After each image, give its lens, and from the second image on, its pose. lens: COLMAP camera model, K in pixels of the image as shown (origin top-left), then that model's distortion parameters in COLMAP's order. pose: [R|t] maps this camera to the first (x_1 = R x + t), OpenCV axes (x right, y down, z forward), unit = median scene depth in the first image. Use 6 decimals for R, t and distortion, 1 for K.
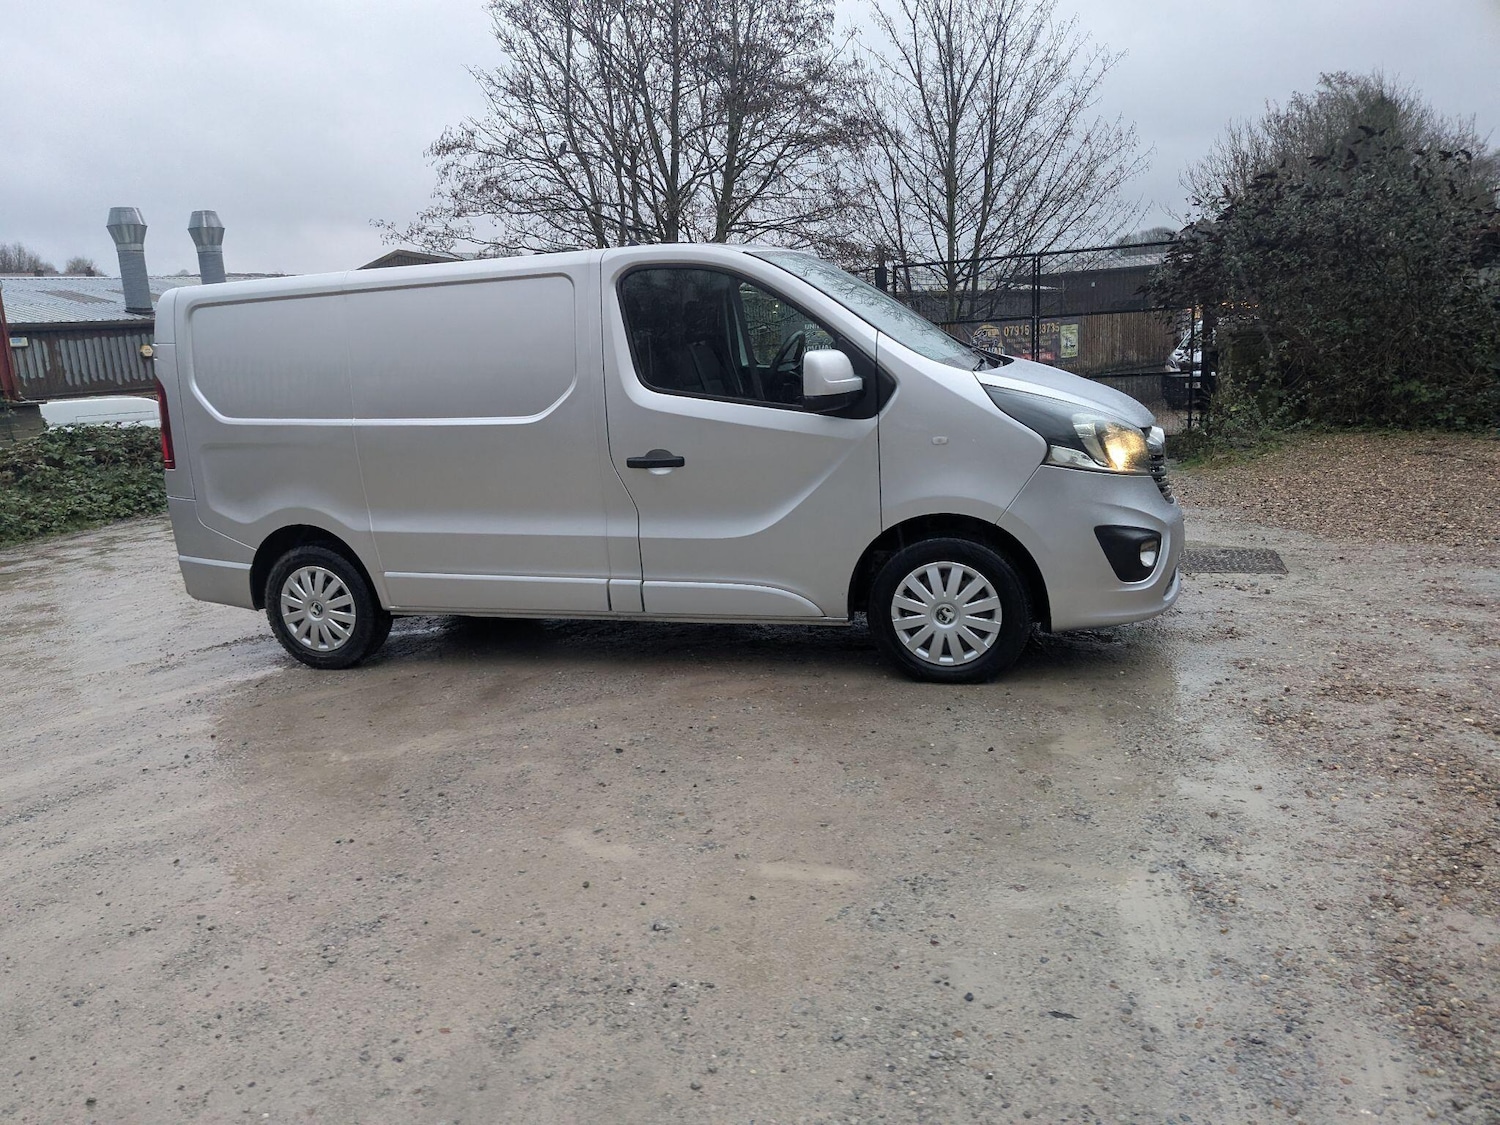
lens RADIAL K [[1105.5, 0, 727.4], [0, 1105.5, 558.1], [0, 0, 1]] dist [0.046568, -0.069492]
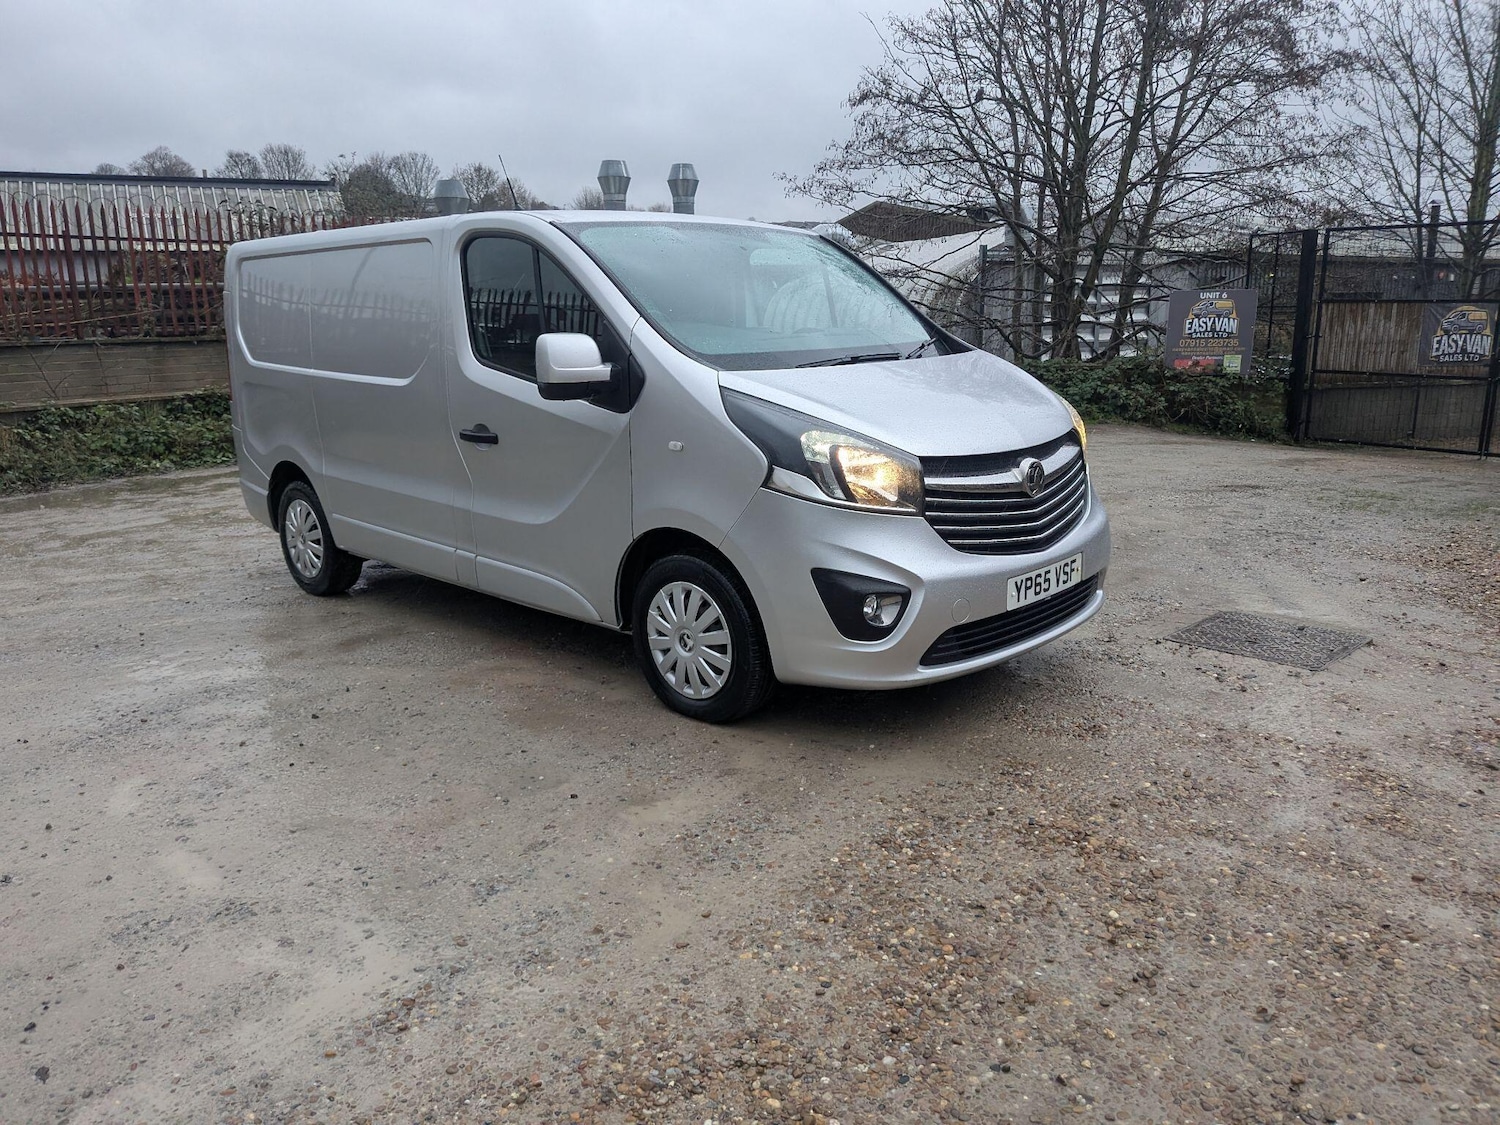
lens RADIAL K [[1105.5, 0, 727.4], [0, 1105.5, 558.1], [0, 0, 1]] dist [0.046568, -0.069492]
pose [[0.895169, 0.146759, -0.420874, 0.586985], [-0.128940, 0.989131, 0.070664, -0.081531], [0.426670, -0.008989, 0.904363, 0.207536]]
